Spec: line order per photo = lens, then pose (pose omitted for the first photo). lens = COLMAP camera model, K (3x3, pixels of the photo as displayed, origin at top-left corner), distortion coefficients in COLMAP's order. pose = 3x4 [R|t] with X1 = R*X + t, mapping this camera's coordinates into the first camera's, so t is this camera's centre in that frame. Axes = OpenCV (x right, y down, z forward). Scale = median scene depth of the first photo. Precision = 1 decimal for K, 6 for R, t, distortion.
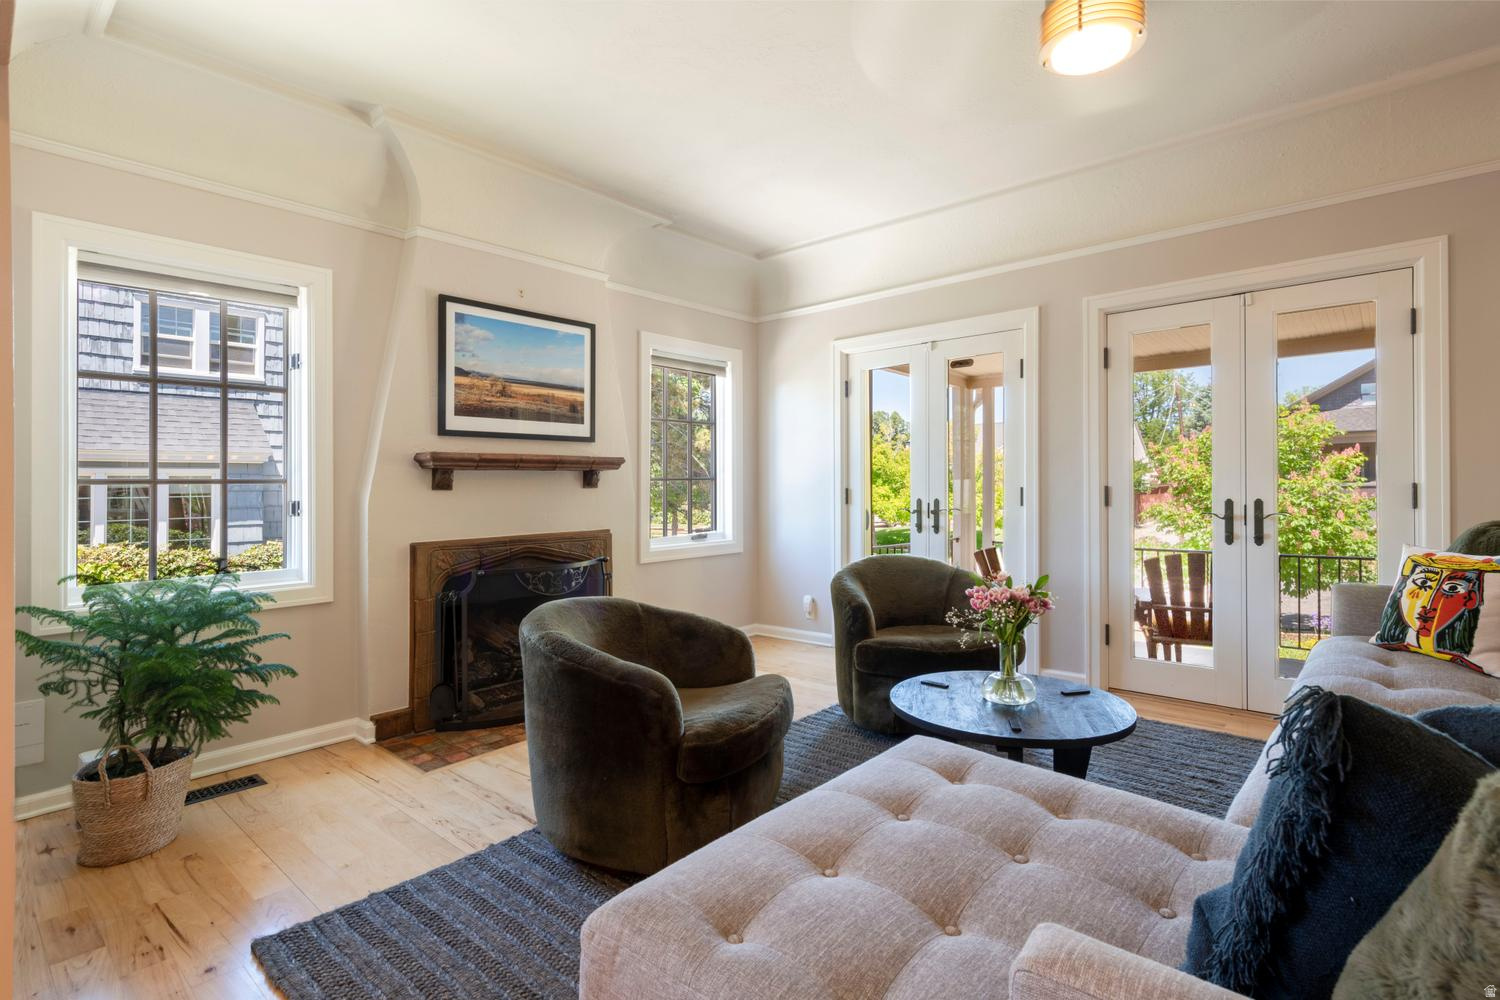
lens RADIAL K [[734.7, 0, 747.7], [0, 734.7, 485.2], [0, 0, 1]] dist [0.004193, 0.000398]
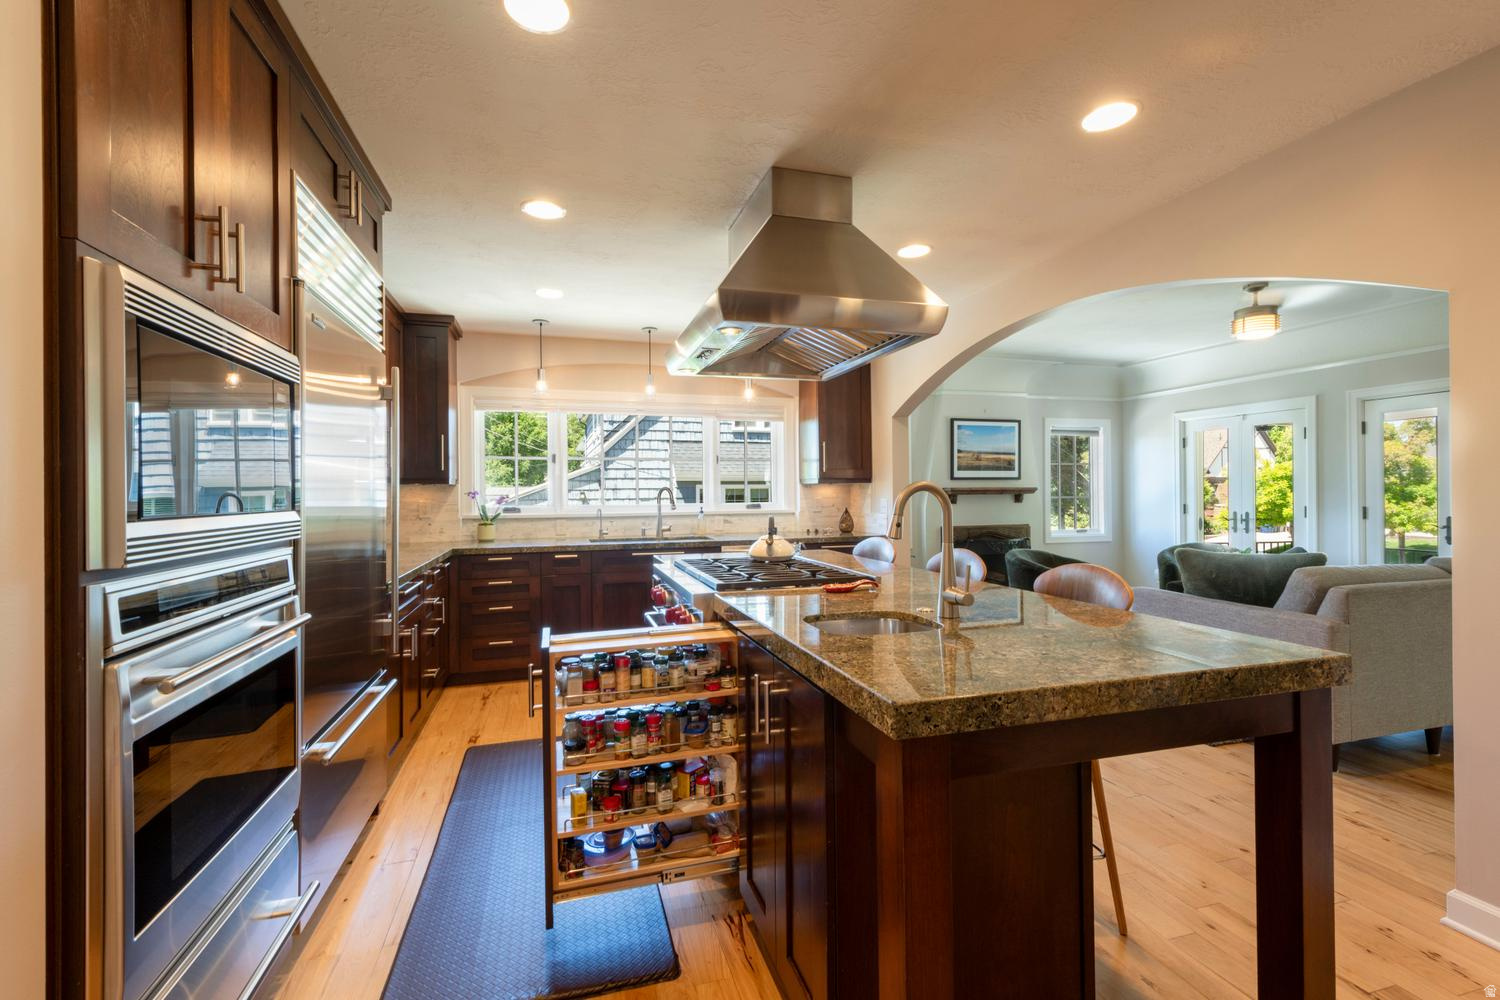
lens RADIAL K [[630.4, 0, 741.0], [0, 630.4, 488.1], [0, 0, 1]] dist [0.002082, 0.000072]
pose [[0.841521, 0.001371, -0.540223, 0.079468], [-0.002032, 0.999998, -0.000628, -0.034269], [0.540221, 0.001626, 0.841522, -0.872870]]
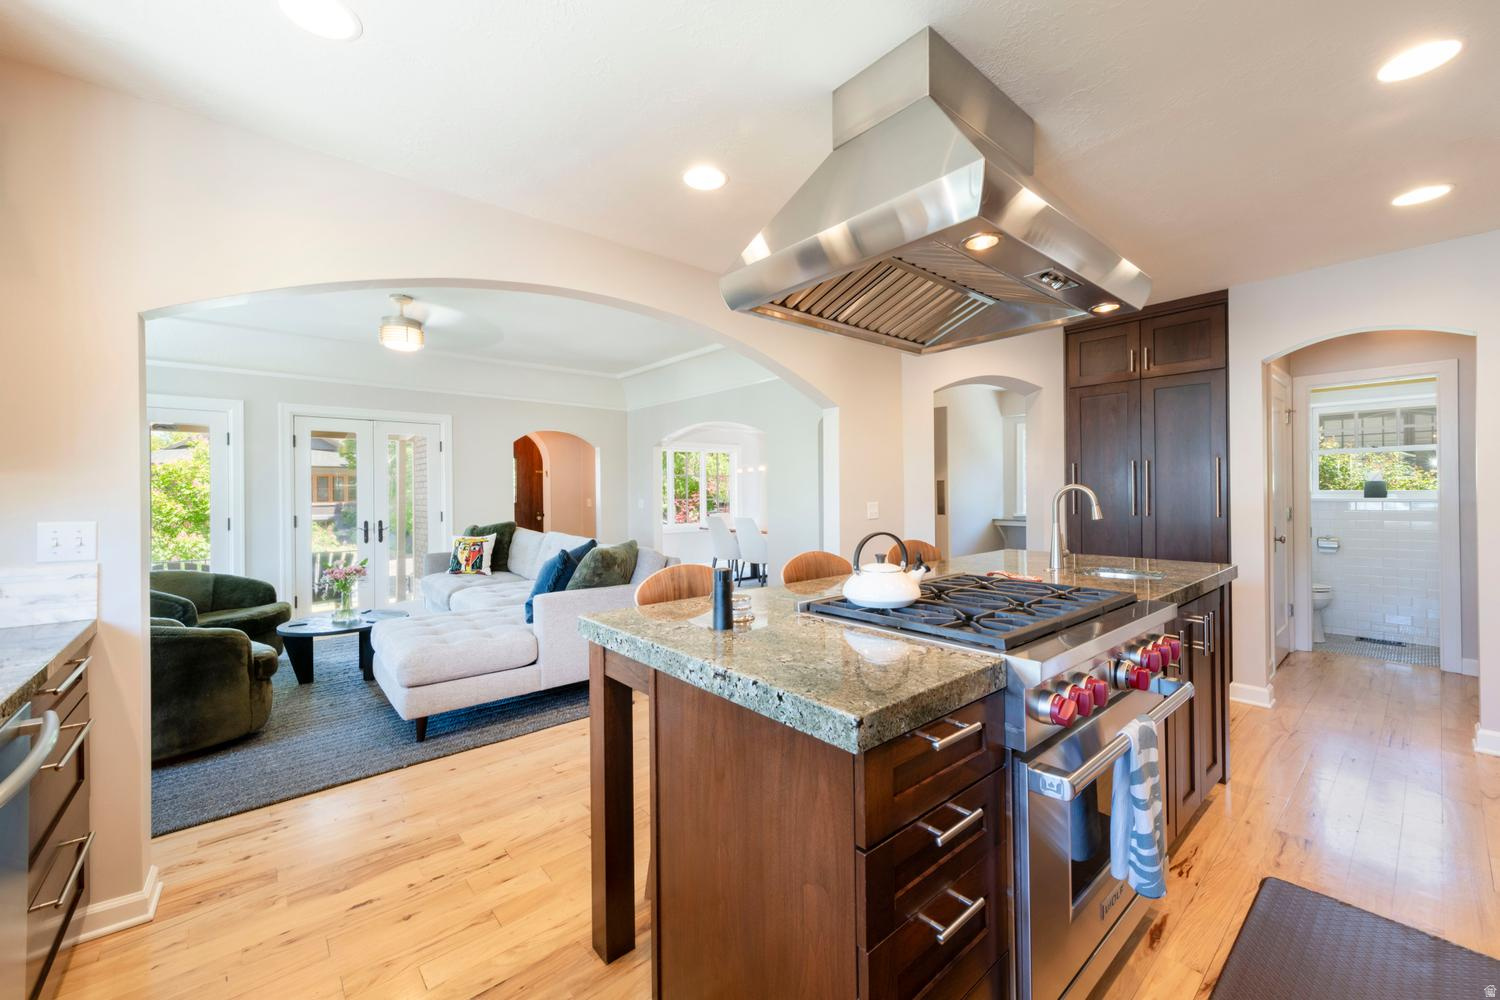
lens RADIAL K [[585.7, 0, 744.8], [0, 585.7, 496.6], [0, 0, 1]] dist [0.002843, -0.000014]
pose [[0.148461, 0.004546, 0.988908, -0.673660], [0.012790, 0.999897, -0.006516, -0.020328], [-0.988835, 0.013616, 0.148388, -0.227116]]
